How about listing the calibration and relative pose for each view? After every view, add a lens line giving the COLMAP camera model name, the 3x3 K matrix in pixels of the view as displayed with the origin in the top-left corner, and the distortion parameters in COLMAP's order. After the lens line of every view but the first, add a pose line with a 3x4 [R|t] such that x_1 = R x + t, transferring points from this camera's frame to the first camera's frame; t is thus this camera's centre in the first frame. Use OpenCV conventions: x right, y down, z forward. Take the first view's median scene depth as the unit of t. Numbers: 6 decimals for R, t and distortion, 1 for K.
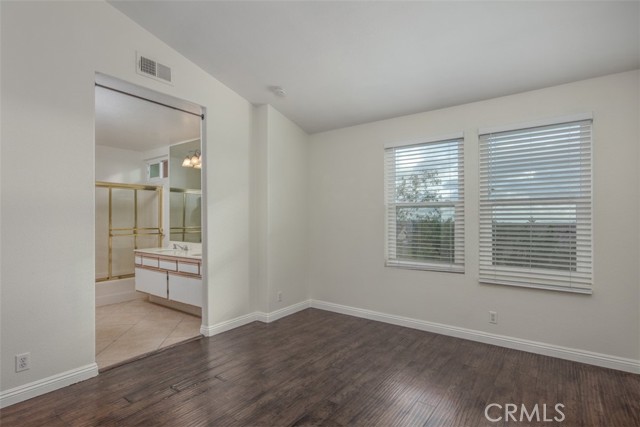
lens RADIAL K [[309.8, 0, 318.7], [0, 309.8, 215.5], [0, 0, 1]] dist [0.003270, -0.000267]
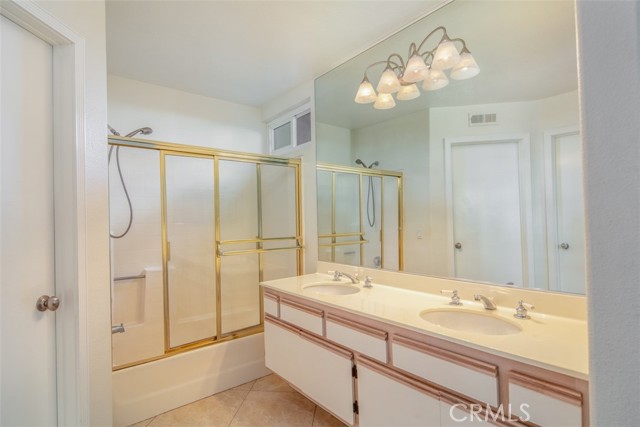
lens RADIAL K [[309.8, 0, 318.7], [0, 309.8, 215.5], [0, 0, 1]] dist [0.003270, -0.000267]
pose [[0.965507, -0.021177, -0.259516, -0.379178], [0.019348, 0.999767, -0.009603, 0.010805], [0.259659, 0.004251, 0.965691, 0.552213]]
